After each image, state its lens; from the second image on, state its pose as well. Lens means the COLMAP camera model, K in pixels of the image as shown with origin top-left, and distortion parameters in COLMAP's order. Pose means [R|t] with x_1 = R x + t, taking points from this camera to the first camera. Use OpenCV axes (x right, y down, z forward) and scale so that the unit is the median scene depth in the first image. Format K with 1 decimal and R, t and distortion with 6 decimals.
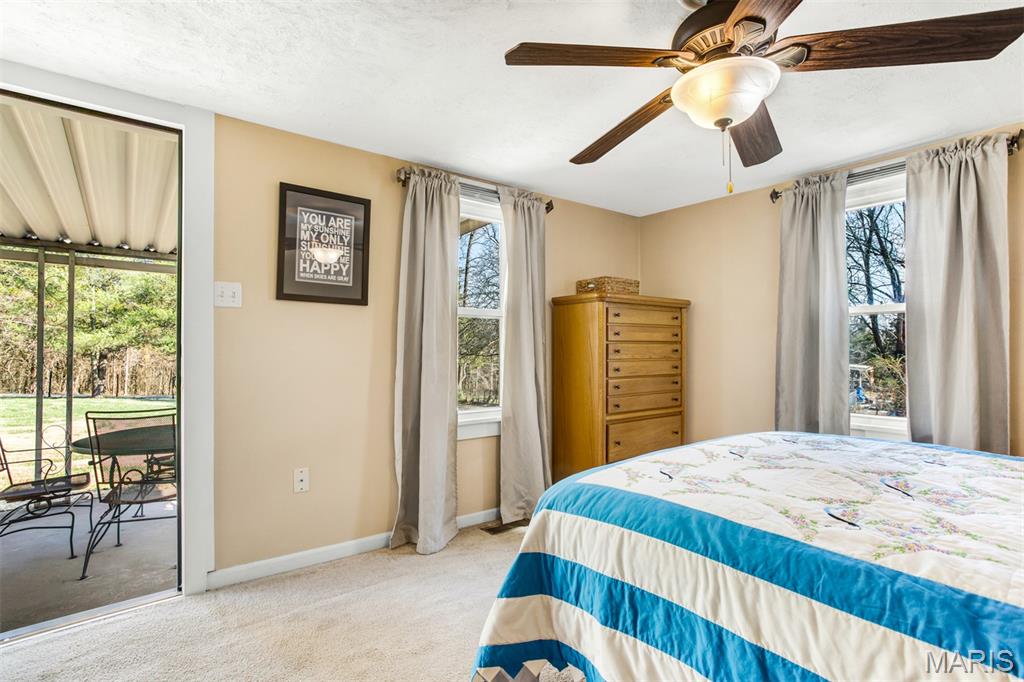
lens RADIAL K [[505.0, 0, 512.7], [0, 505.0, 342.9], [0, 0, 1]] dist [-0.005273, 0.000071]
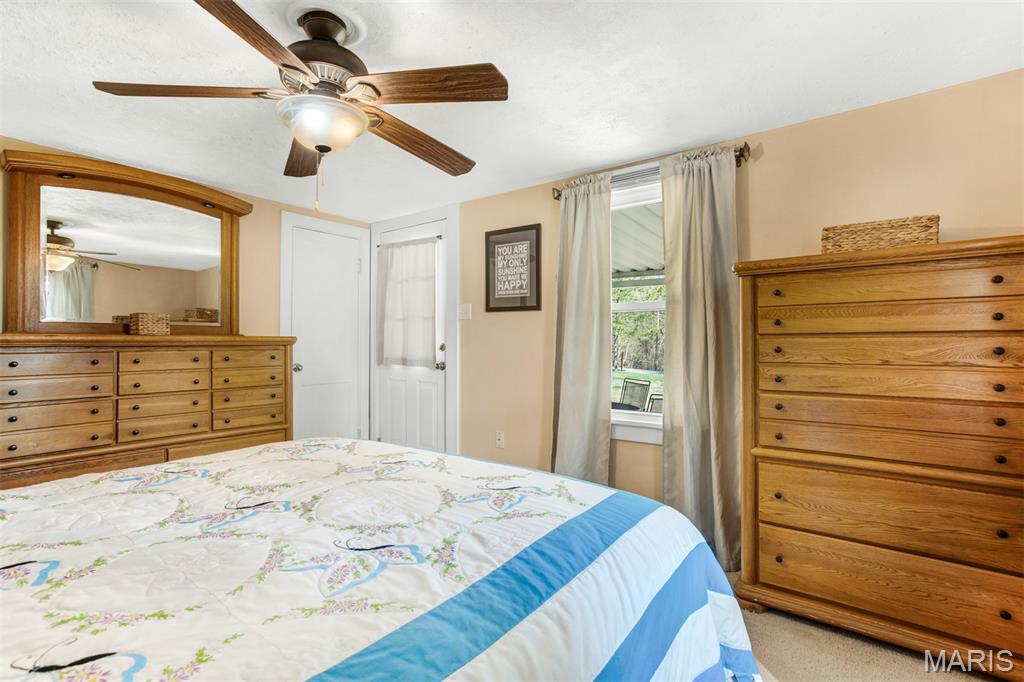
lens RADIAL K [[505.0, 0, 512.7], [0, 505.0, 339.9], [0, 0, 1]] dist [-0.005273, 0.000071]
pose [[0.260013, -0.008755, -0.965565, 0.898592], [0.011659, 0.999914, -0.005927, 0.004594], [0.965535, -0.009716, 0.260093, 0.634055]]
